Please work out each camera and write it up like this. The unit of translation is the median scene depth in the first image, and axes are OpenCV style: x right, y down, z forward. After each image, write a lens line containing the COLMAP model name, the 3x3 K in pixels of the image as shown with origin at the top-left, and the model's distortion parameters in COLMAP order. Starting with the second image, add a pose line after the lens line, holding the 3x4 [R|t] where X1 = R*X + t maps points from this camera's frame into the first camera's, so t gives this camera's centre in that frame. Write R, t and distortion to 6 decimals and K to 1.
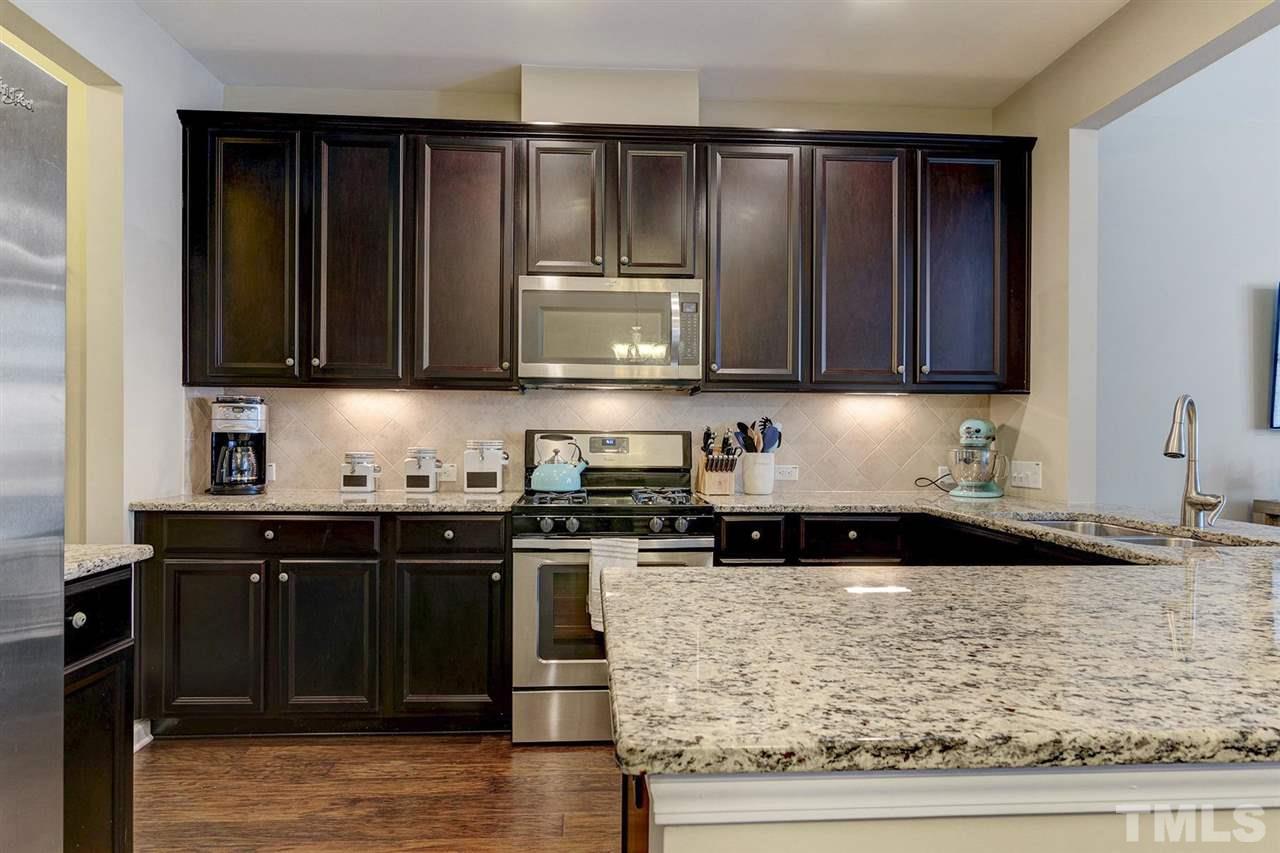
lens RADIAL K [[697.8, 0, 636.8], [0, 697.8, 437.5], [0, 0, 1]] dist [-0.018298, 0.003700]
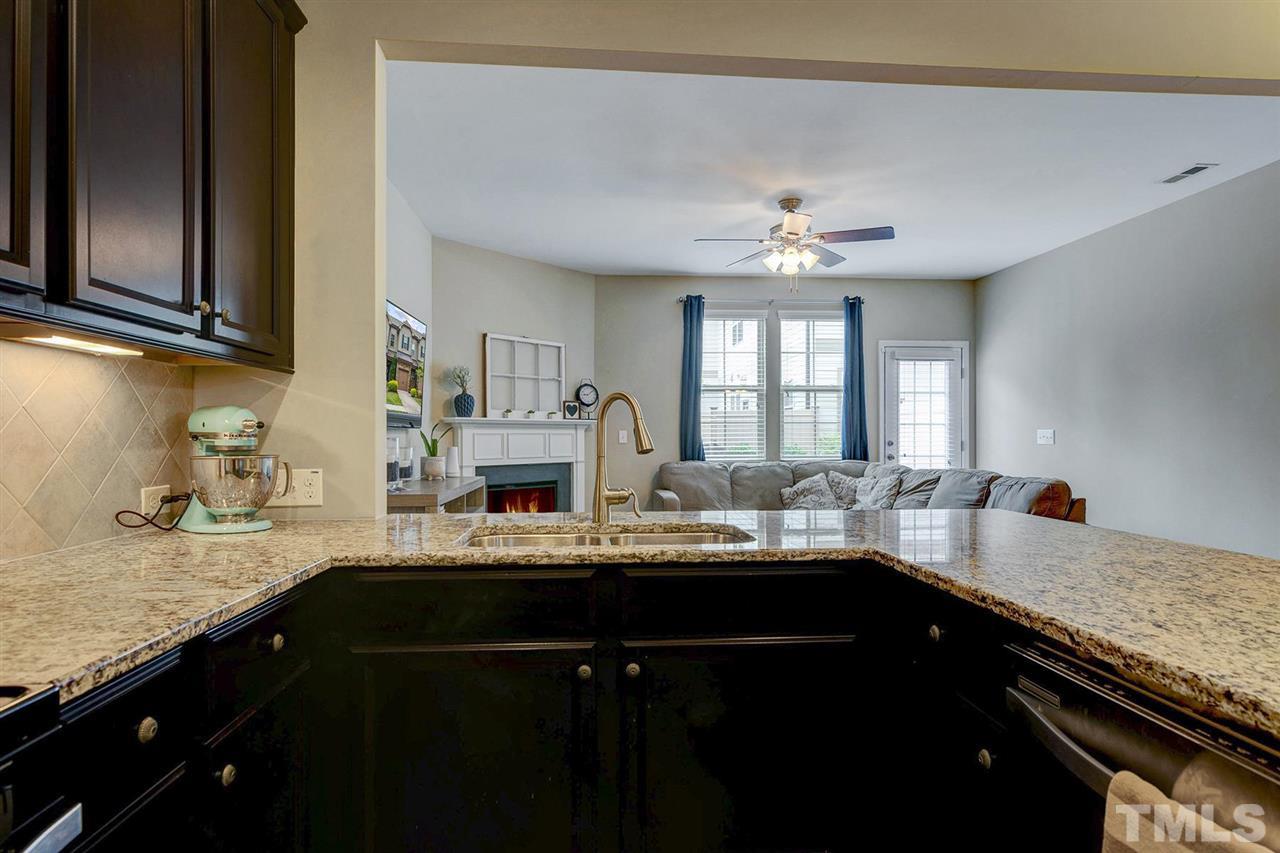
lens RADIAL K [[697.8, 0, 633.0], [0, 697.8, 426.8], [0, 0, 1]] dist [-0.018298, 0.003700]
pose [[-0.006455, 0.001104, 0.999979, -0.150546], [0.006901, 0.999976, -0.001060, -0.005557], [-0.999955, 0.006894, -0.006462, 0.680769]]
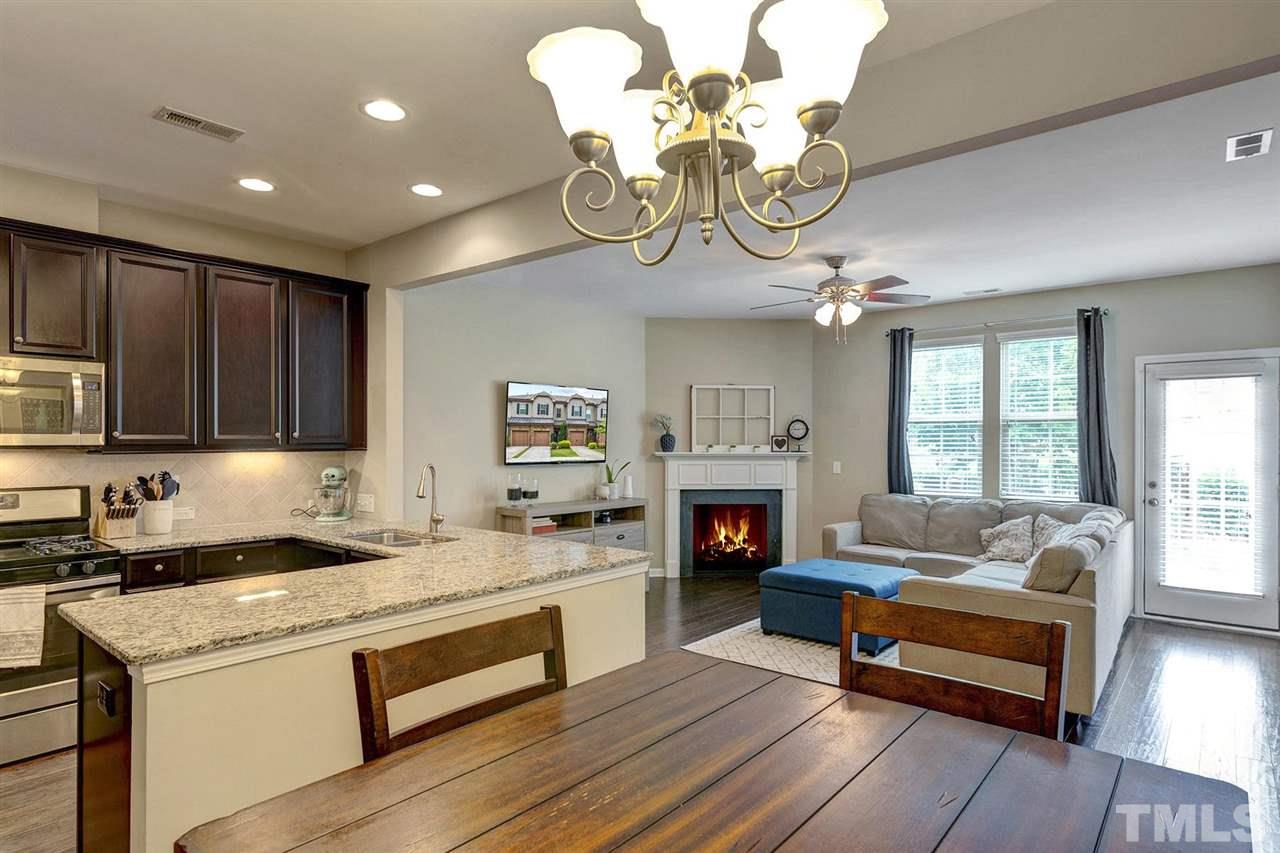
lens RADIAL K [[697.8, 0, 635.2], [0, 697.8, 434.0], [0, 0, 1]] dist [-0.018298, 0.003700]
pose [[0.696639, -0.003171, 0.717415, -0.126251], [0.009059, 0.999949, -0.004377, -0.089165], [-0.717364, 0.009548, 0.696633, -0.506115]]
